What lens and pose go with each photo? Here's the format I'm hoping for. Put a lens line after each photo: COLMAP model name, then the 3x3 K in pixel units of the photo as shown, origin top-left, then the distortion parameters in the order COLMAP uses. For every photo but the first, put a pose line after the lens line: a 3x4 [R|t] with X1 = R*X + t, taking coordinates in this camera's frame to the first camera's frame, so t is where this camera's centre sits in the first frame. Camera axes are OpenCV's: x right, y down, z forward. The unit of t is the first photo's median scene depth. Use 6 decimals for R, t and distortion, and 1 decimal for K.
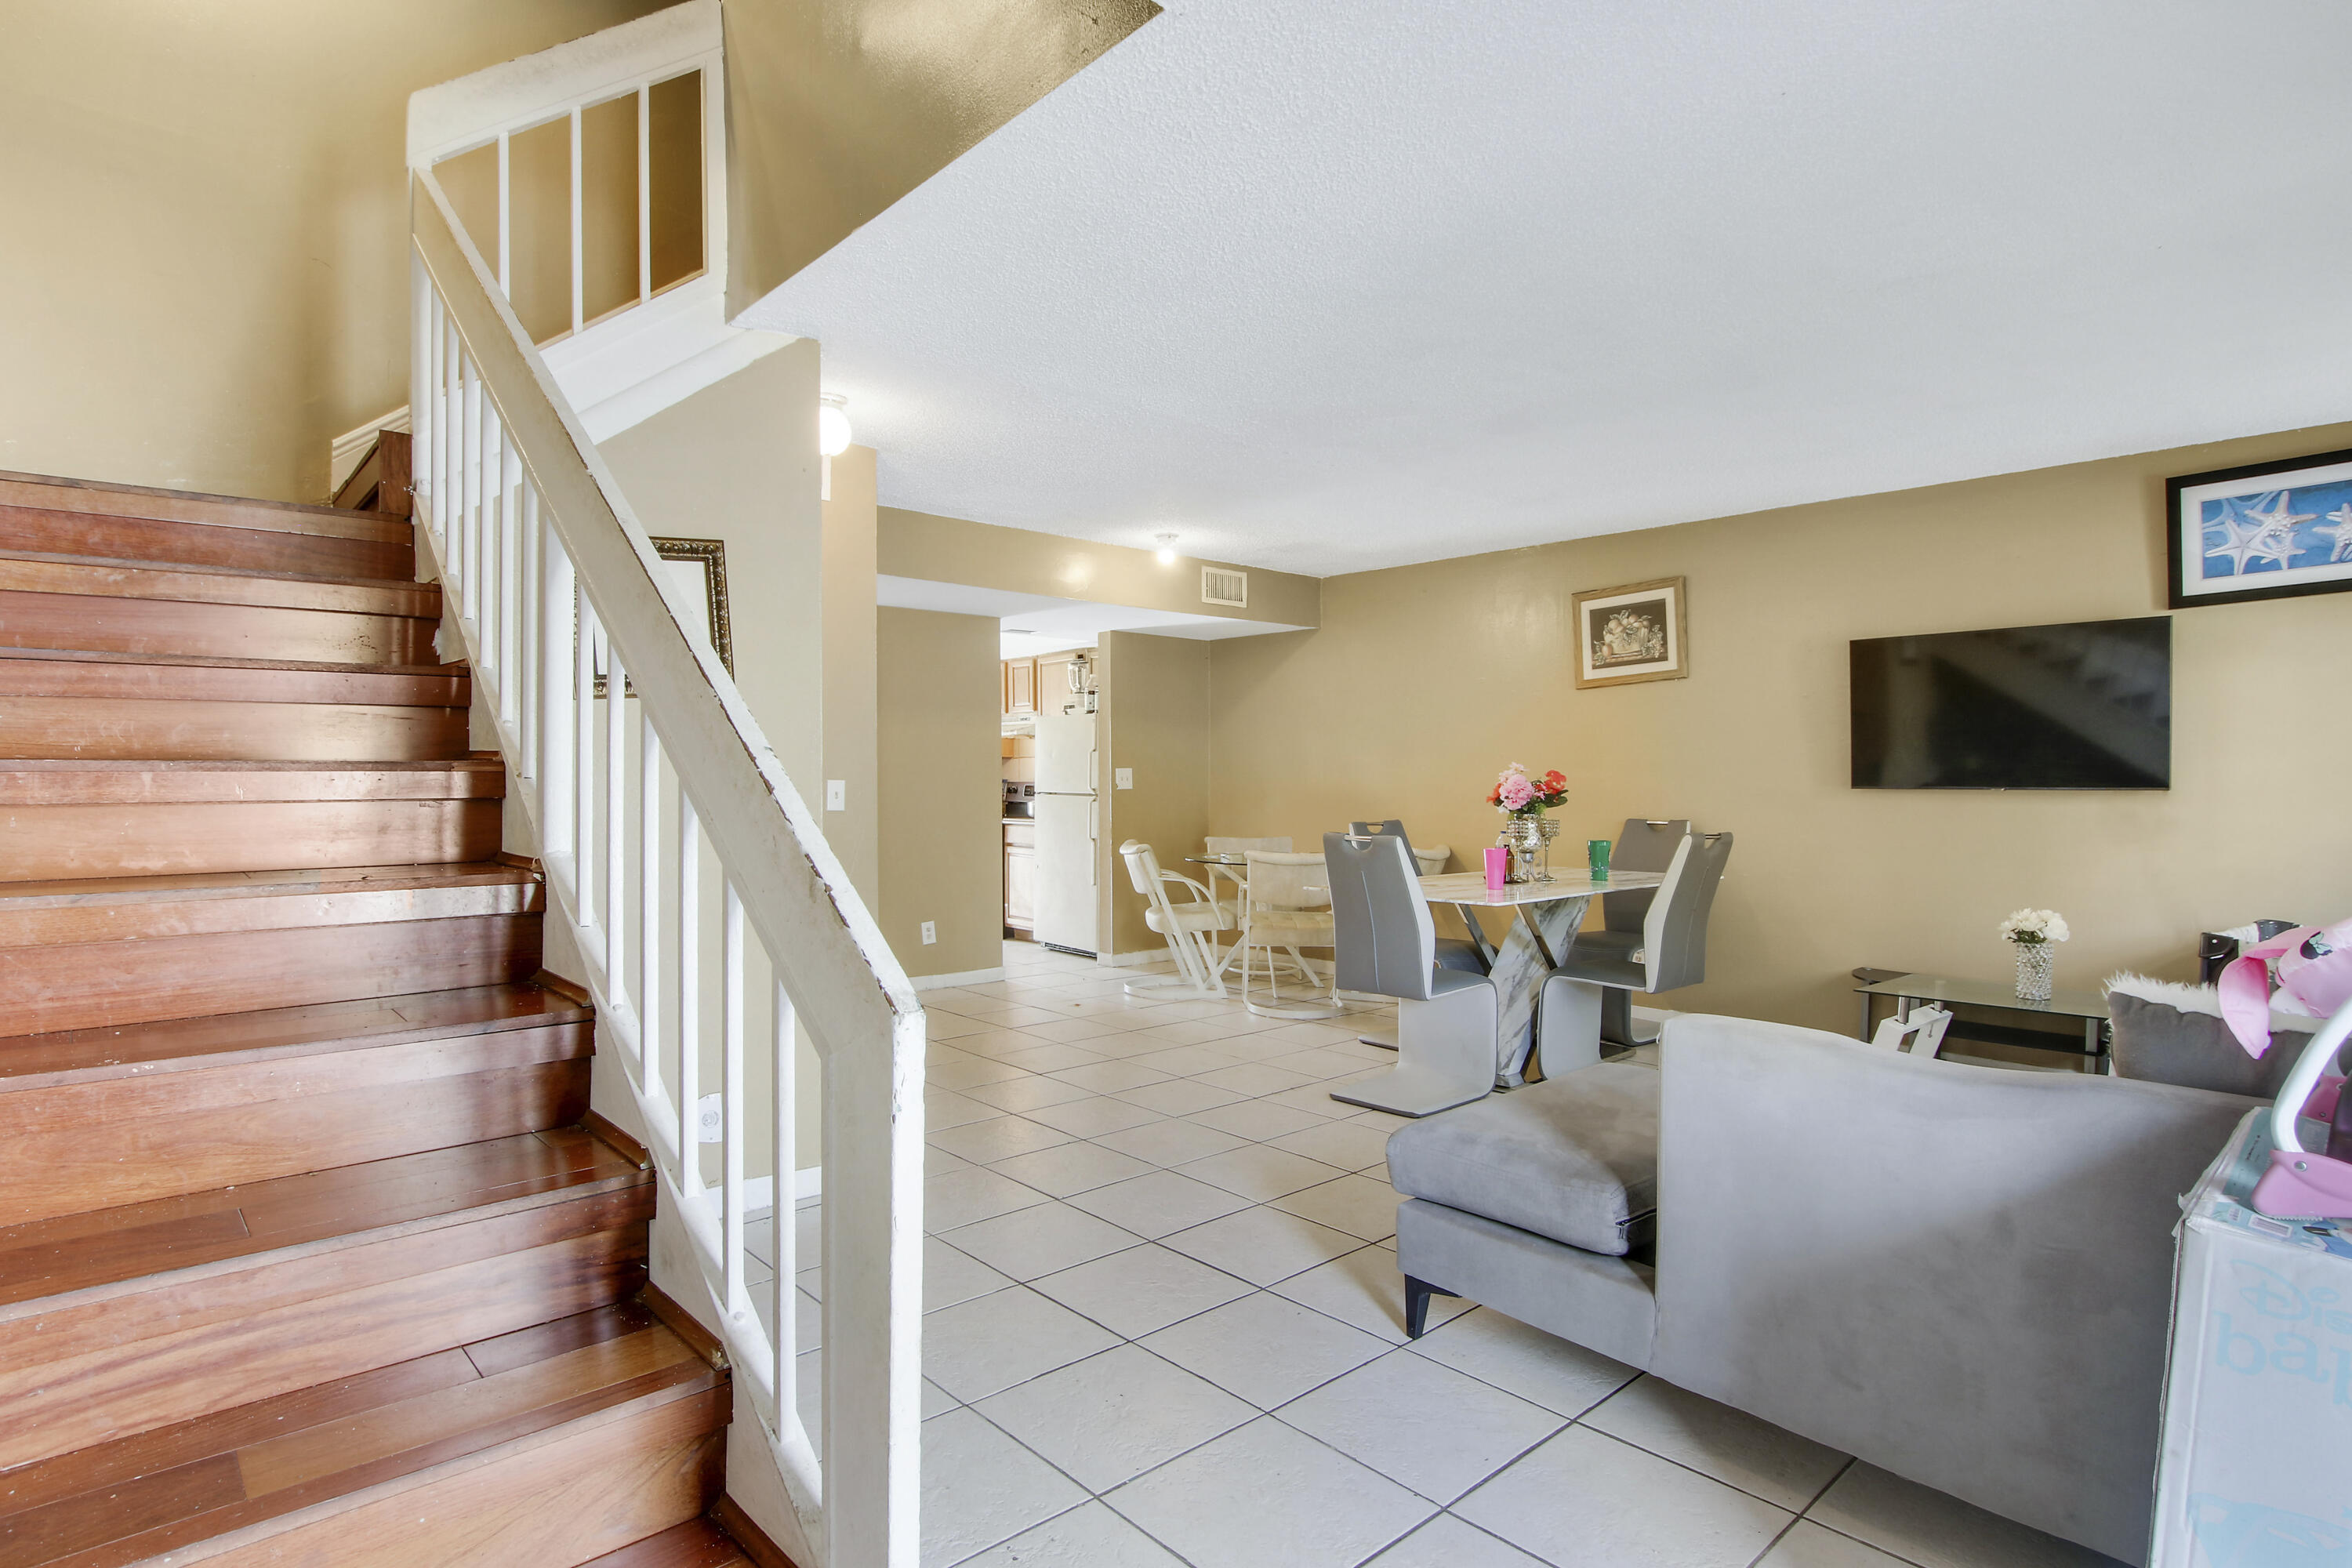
lens RADIAL K [[1217.3, 0, 1266.7], [0, 1217.3, 814.4], [0, 0, 1]] dist [-0.013202, 0.001248]
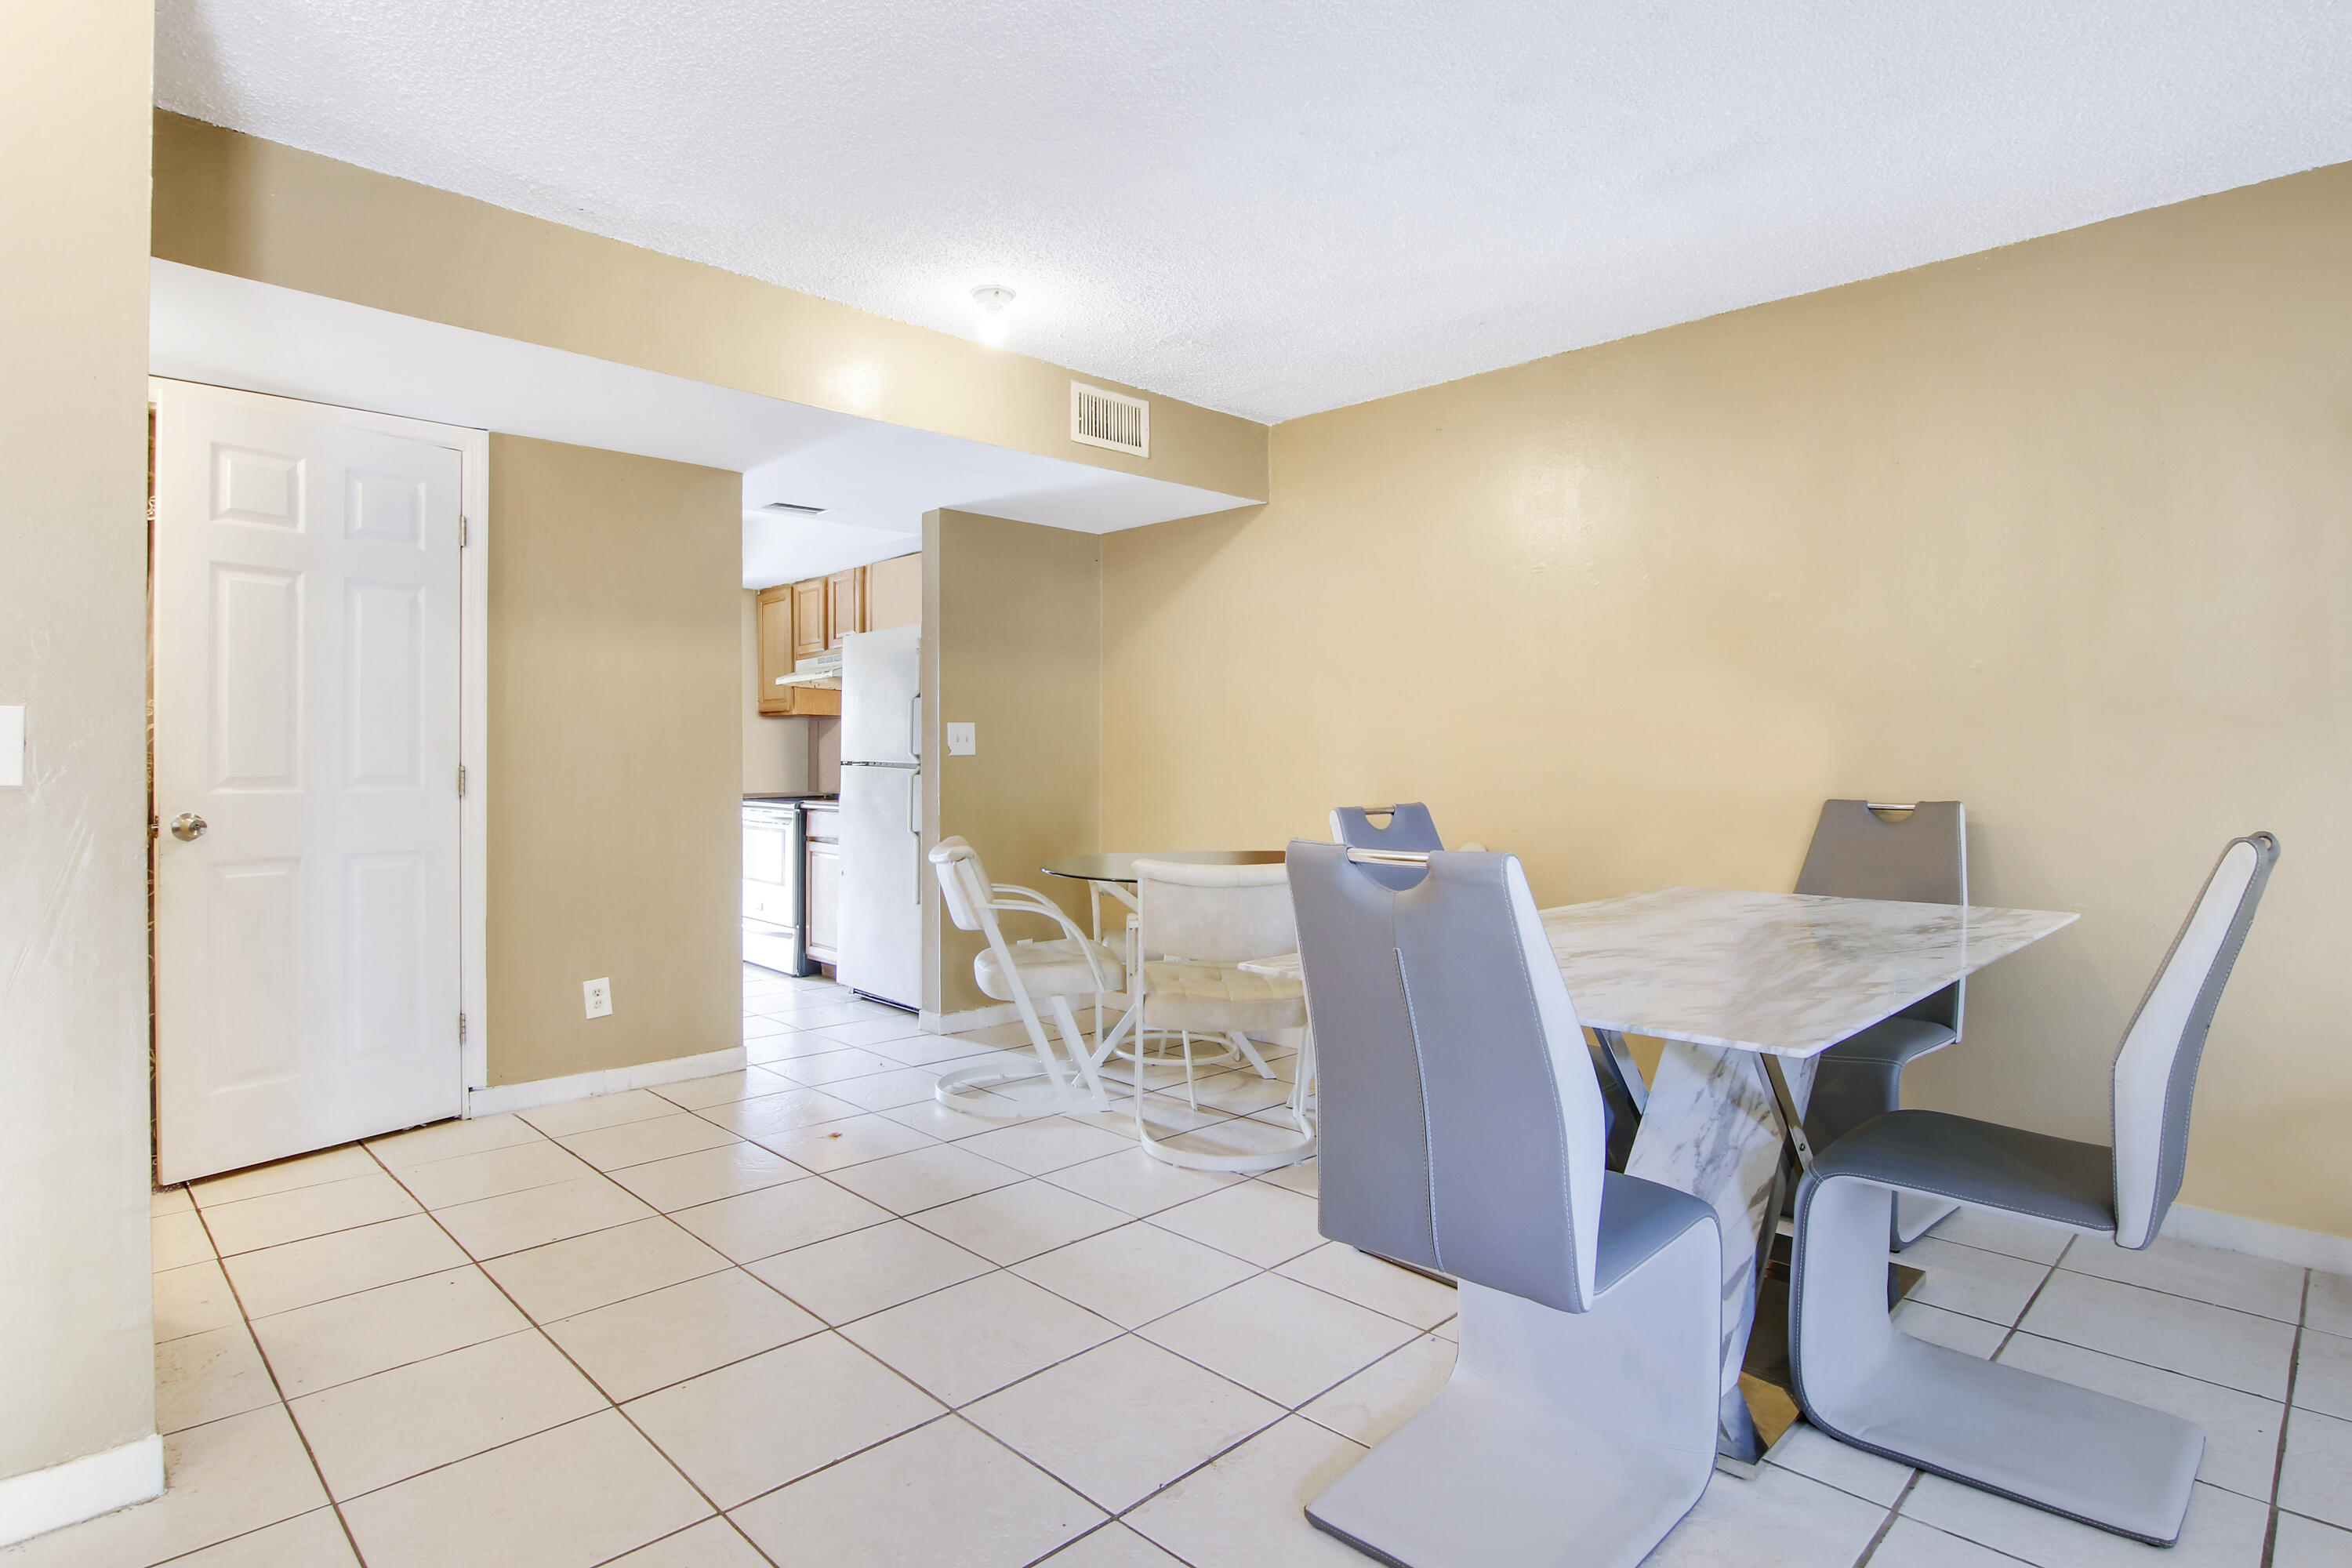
lens RADIAL K [[1217.3, 0, 1249.0], [0, 1217.3, 768.2], [0, 0, 1]] dist [-0.013202, 0.001248]
pose [[0.999369, -0.000796, 0.035506, 0.015120], [0.001609, 0.999737, -0.022885, 0.001363], [-0.035478, 0.022928, 0.999107, 0.462747]]
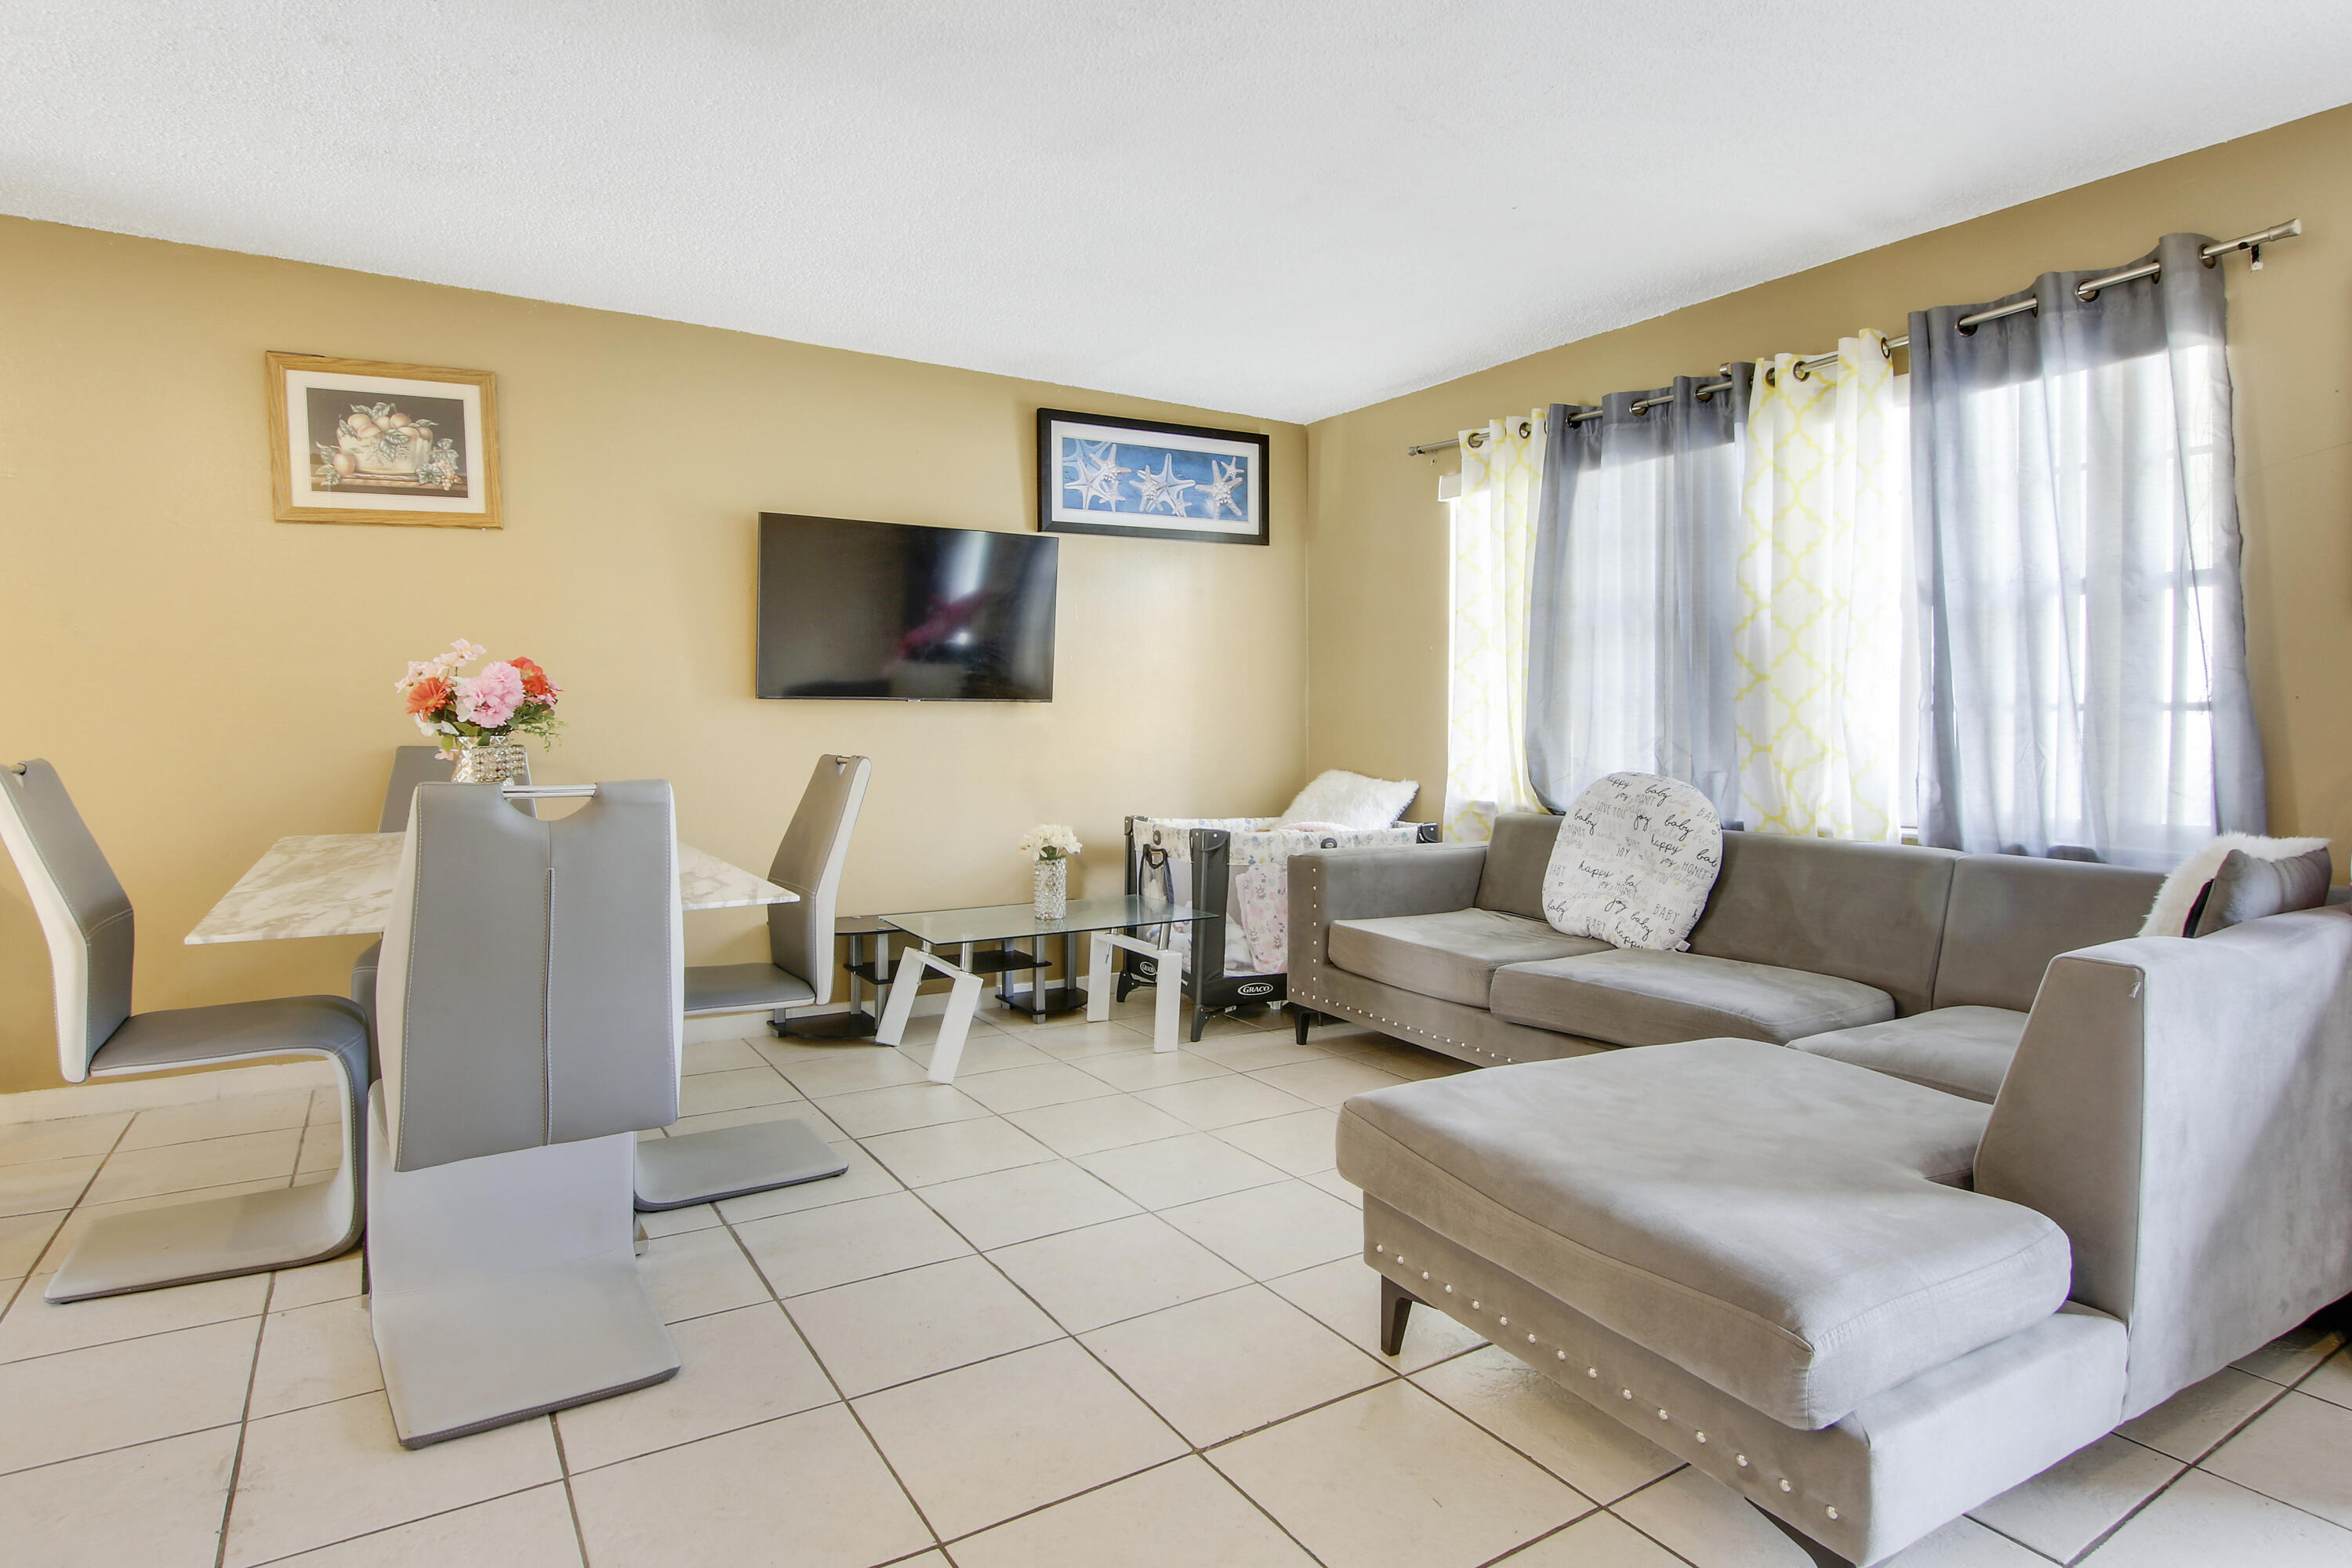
lens RADIAL K [[1217.3, 0, 1153.1], [0, 1217.3, 718.8], [0, 0, 1]] dist [-0.013202, 0.001248]
pose [[0.242949, -0.004546, 0.970028, -0.206180], [0.020173, 0.999796, -0.000367, -0.002054], [-0.969829, 0.019657, 0.242991, 0.499766]]
